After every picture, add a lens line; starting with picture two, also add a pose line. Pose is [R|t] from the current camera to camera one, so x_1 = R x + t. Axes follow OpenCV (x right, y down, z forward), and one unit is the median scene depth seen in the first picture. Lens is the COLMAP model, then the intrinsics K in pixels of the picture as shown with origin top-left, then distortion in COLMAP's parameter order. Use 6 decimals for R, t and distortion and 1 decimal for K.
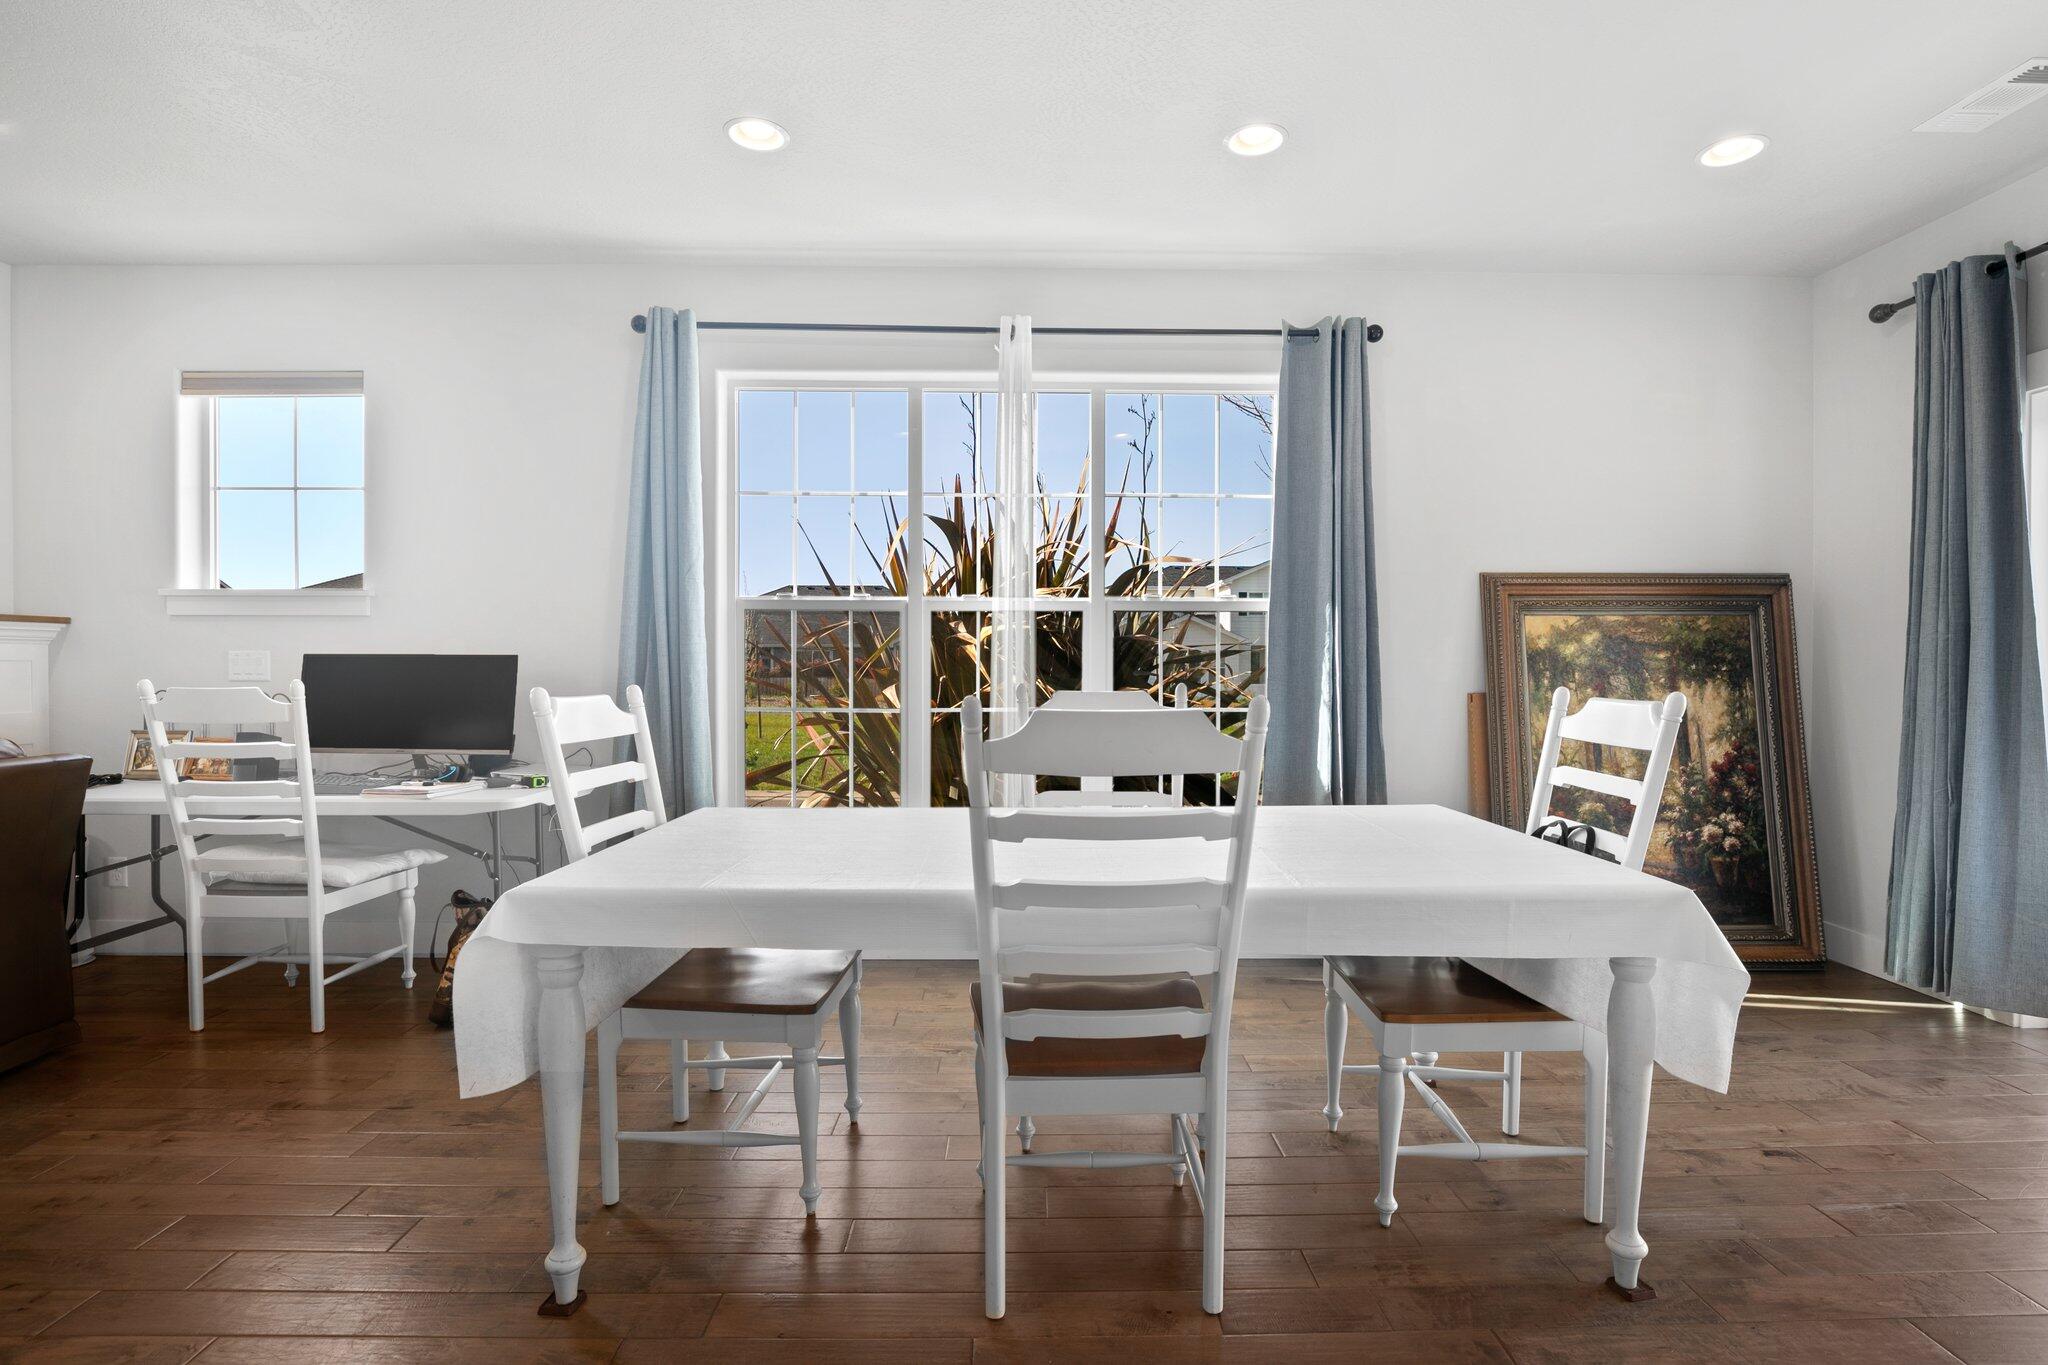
lens RADIAL K [[1022.3, 0, 1047.4], [0, 1022.3, 676.3], [0, 0, 1]] dist [-0.002732, 0.000242]
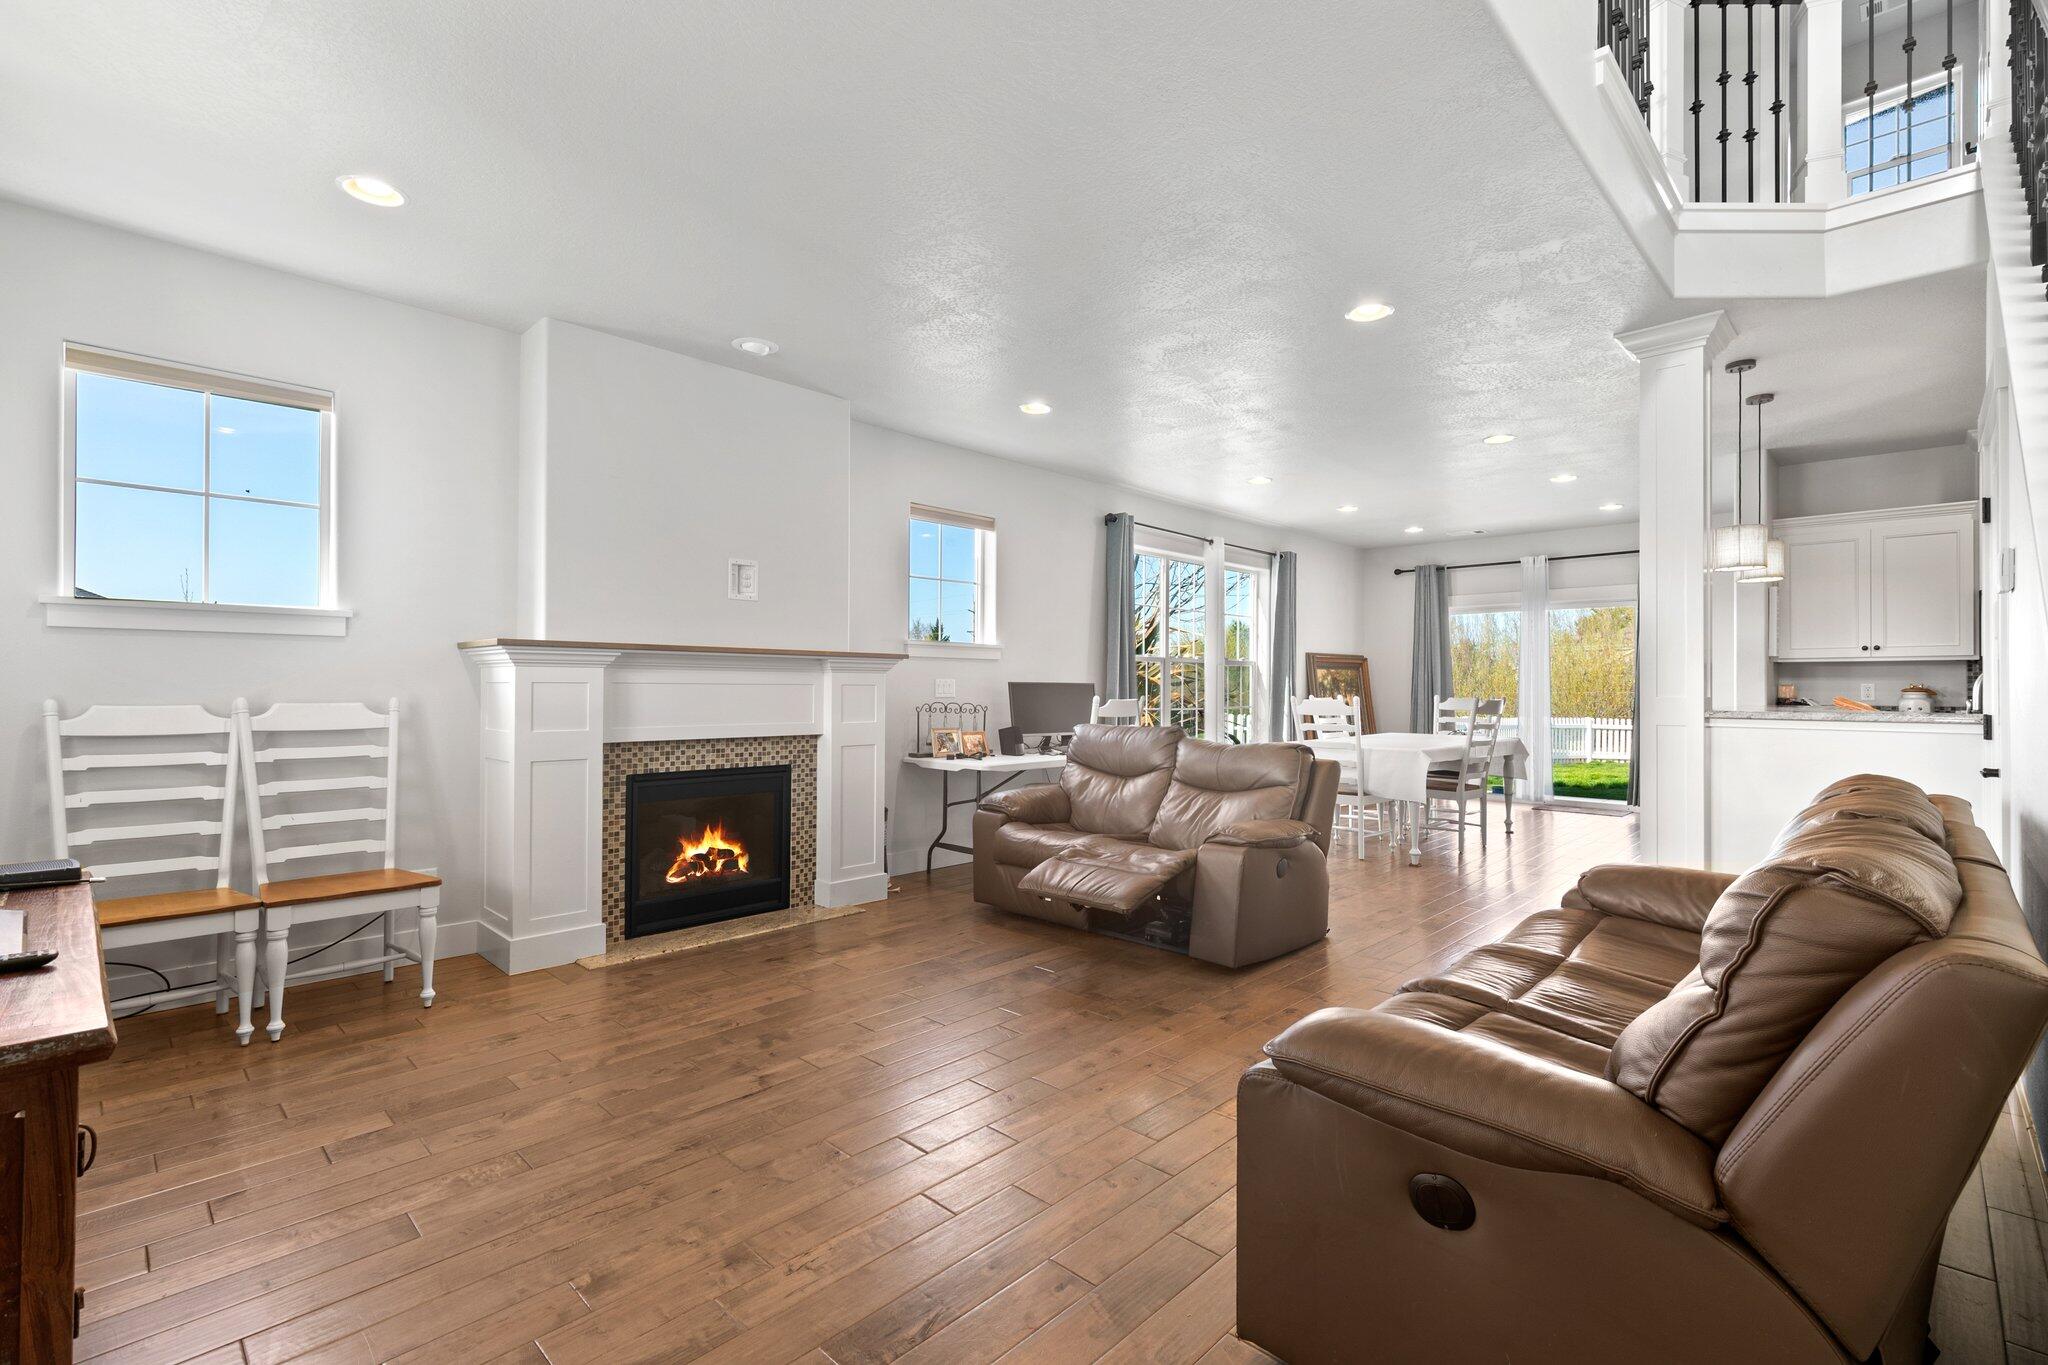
lens RADIAL K [[922.7, 0, 1027.0], [0, 922.7, 689.9], [0, 0, 1]] dist [0.006378, -0.001043]
pose [[0.716622, -0.001775, 0.697460, -1.722261], [0.009940, 0.999921, -0.007668, 0.004053], [-0.697391, 0.012428, 0.716583, -0.180361]]
